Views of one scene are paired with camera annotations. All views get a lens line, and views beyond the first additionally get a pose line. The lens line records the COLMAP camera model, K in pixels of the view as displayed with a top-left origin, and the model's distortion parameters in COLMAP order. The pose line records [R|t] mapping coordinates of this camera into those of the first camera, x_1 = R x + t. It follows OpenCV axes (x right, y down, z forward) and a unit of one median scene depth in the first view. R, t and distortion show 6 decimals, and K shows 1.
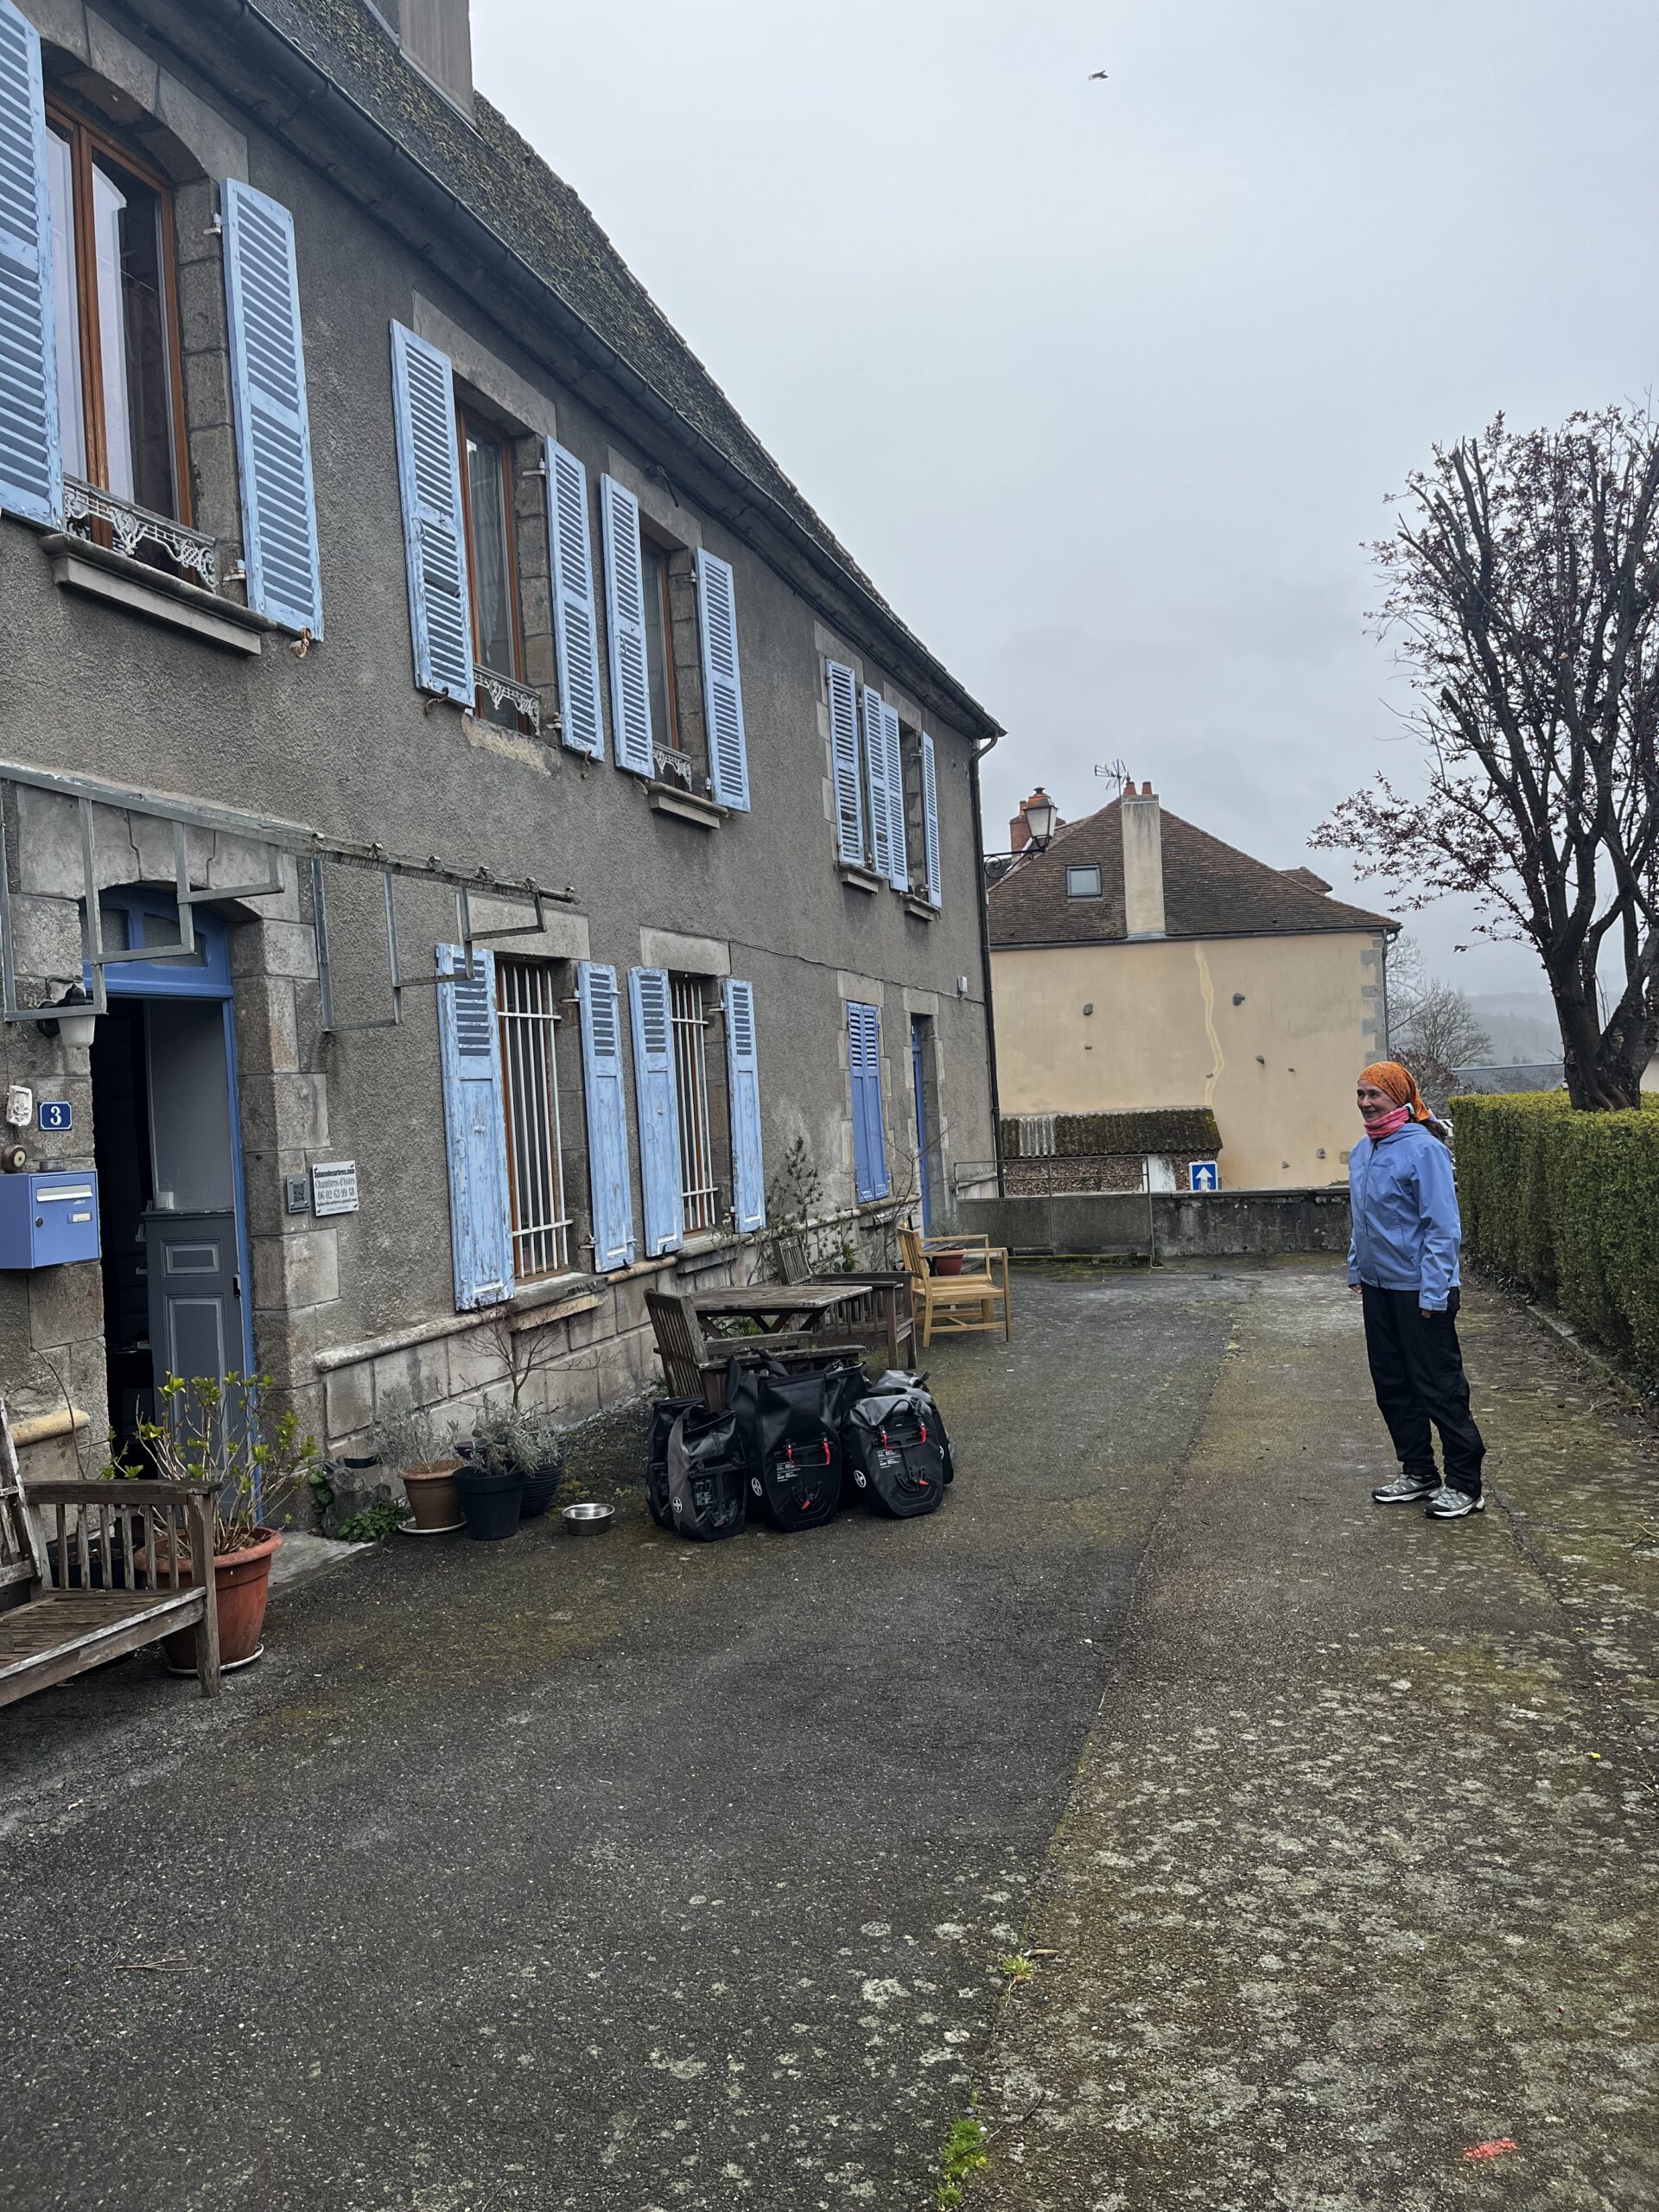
lens RADIAL K [[1671.0, 0, 825.9], [0, 1671.0, 1103.0], [0, 0, 1]] dist [0.011988, 0.000958]
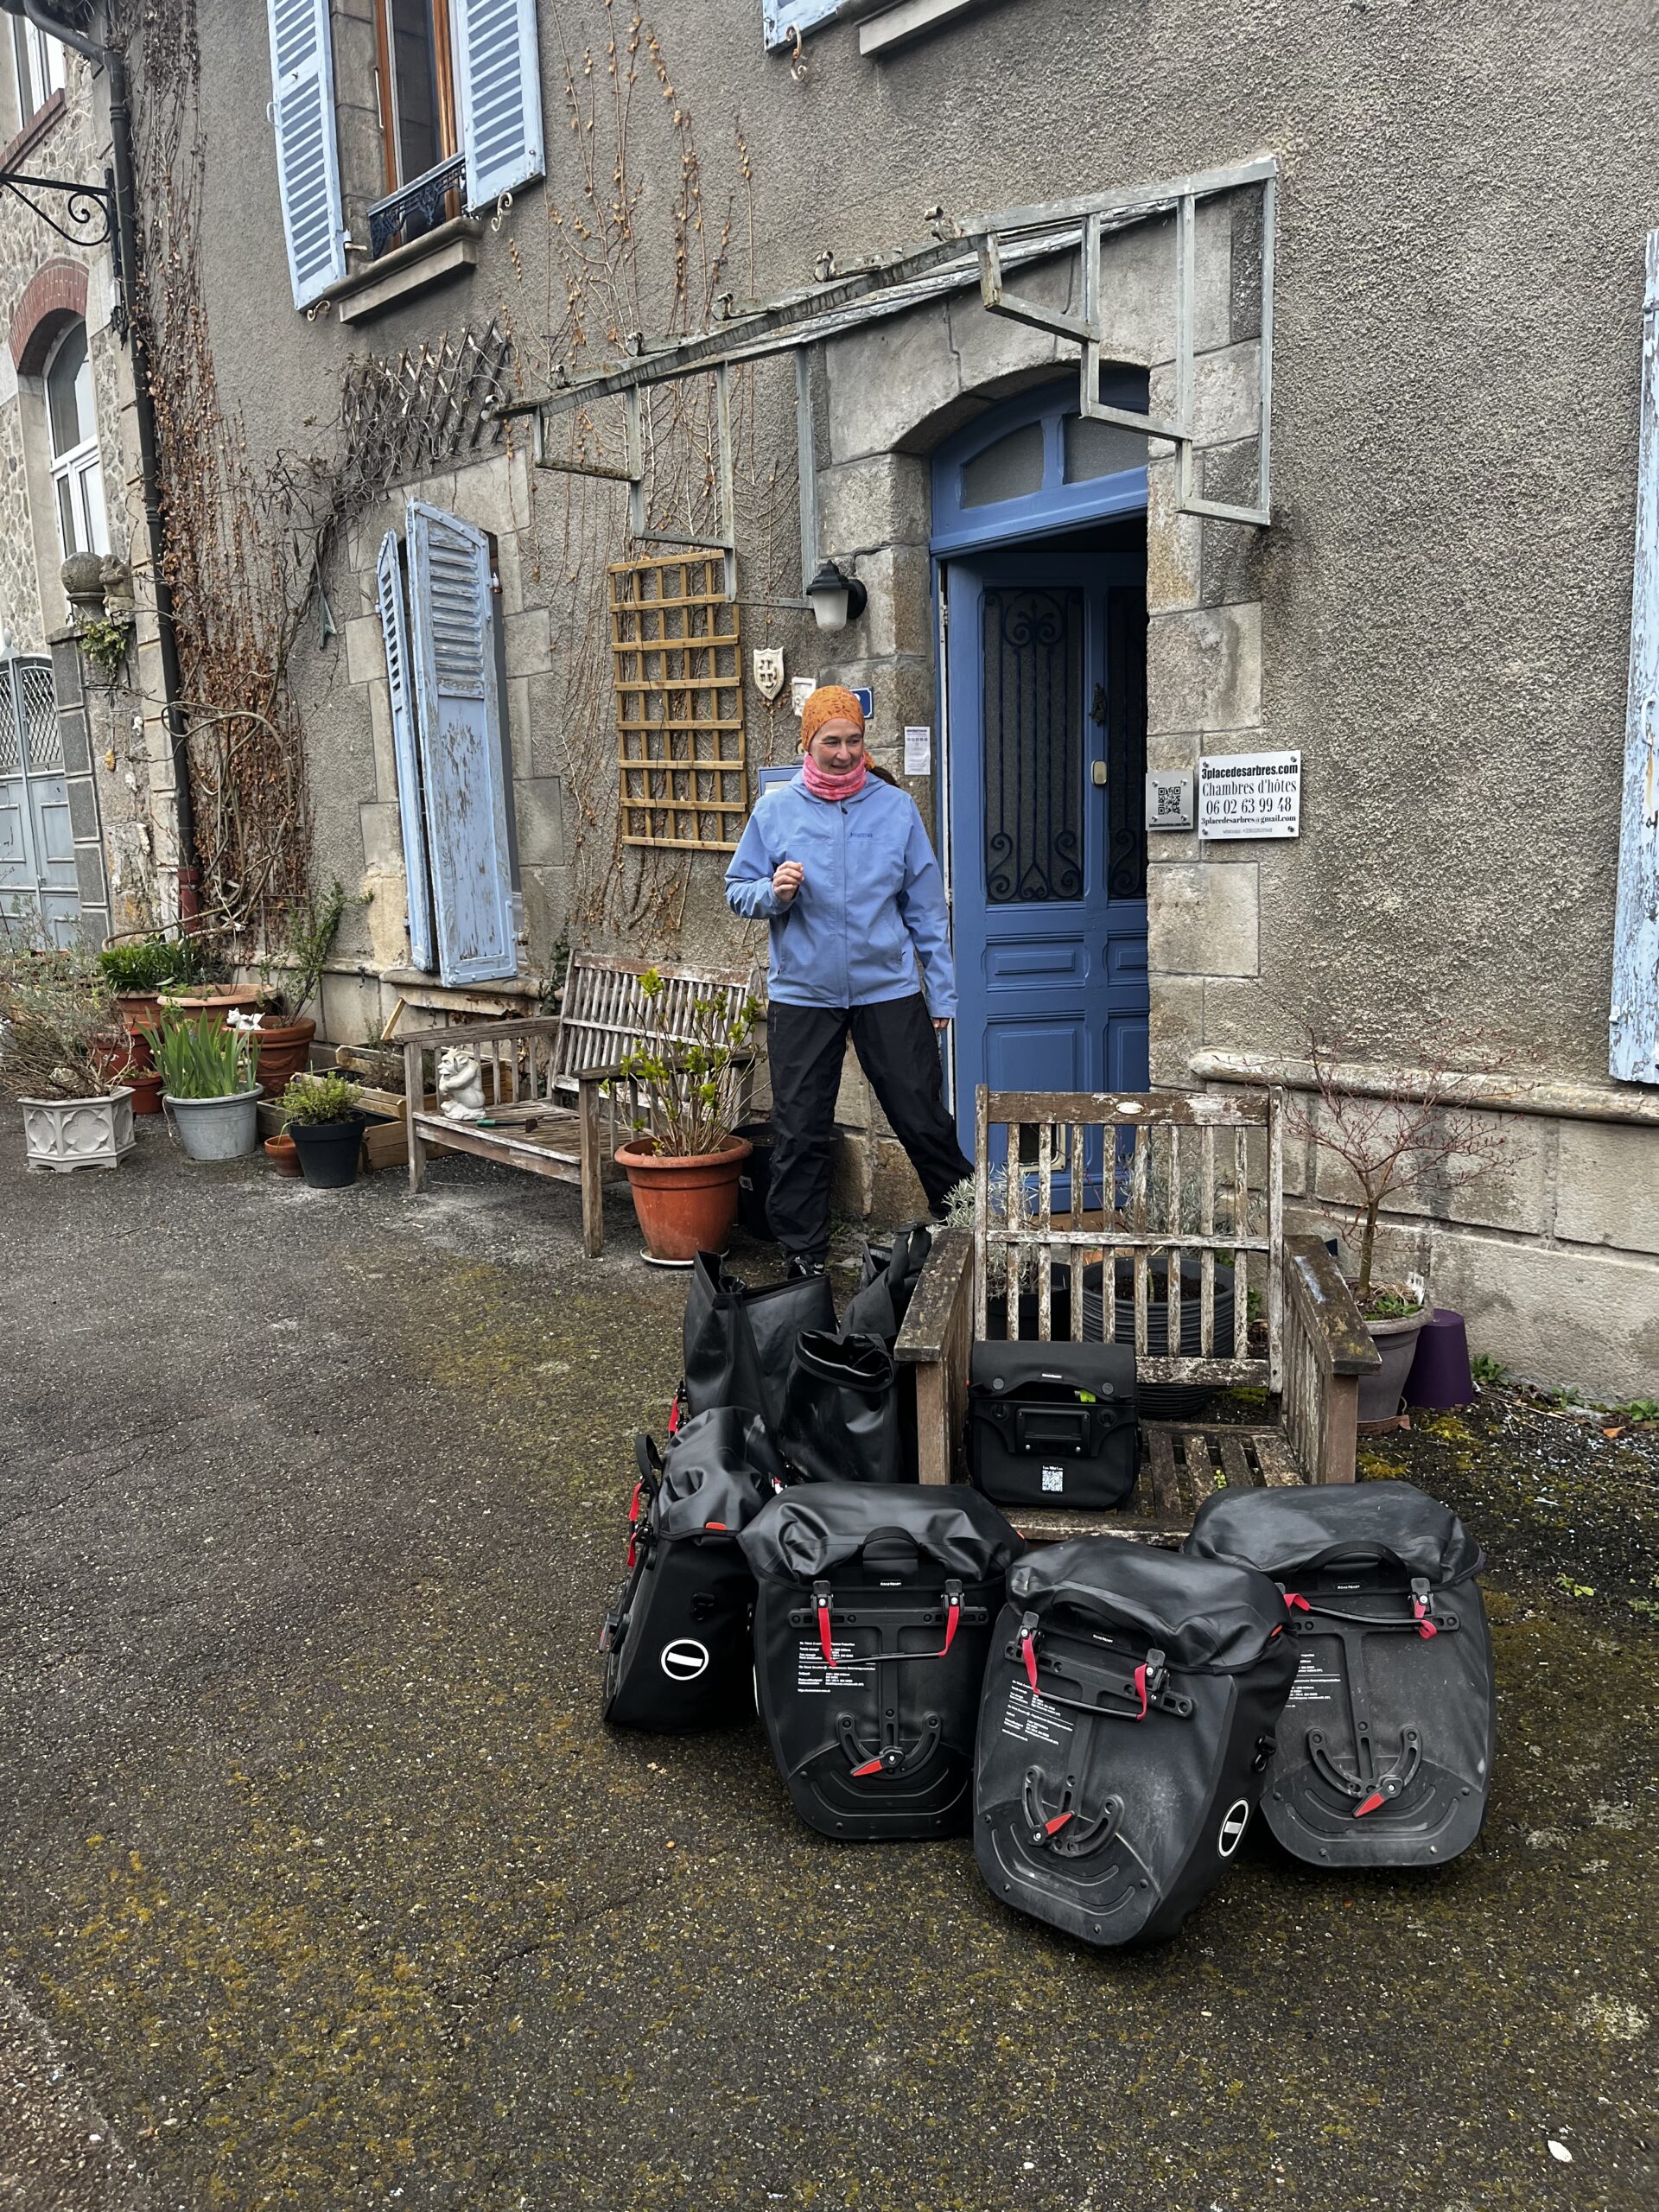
lens RADIAL K [[1671.0, 0, 826.1], [0, 1671.0, 1120.2], [0, 0, 1]] dist [0.011988, 0.000958]
pose [[-0.503164, 0.223840, -0.834698, 0.326372], [0.061672, 0.972711, 0.223674, 0.019886], [0.861987, 0.061067, -0.503238, 1.199870]]
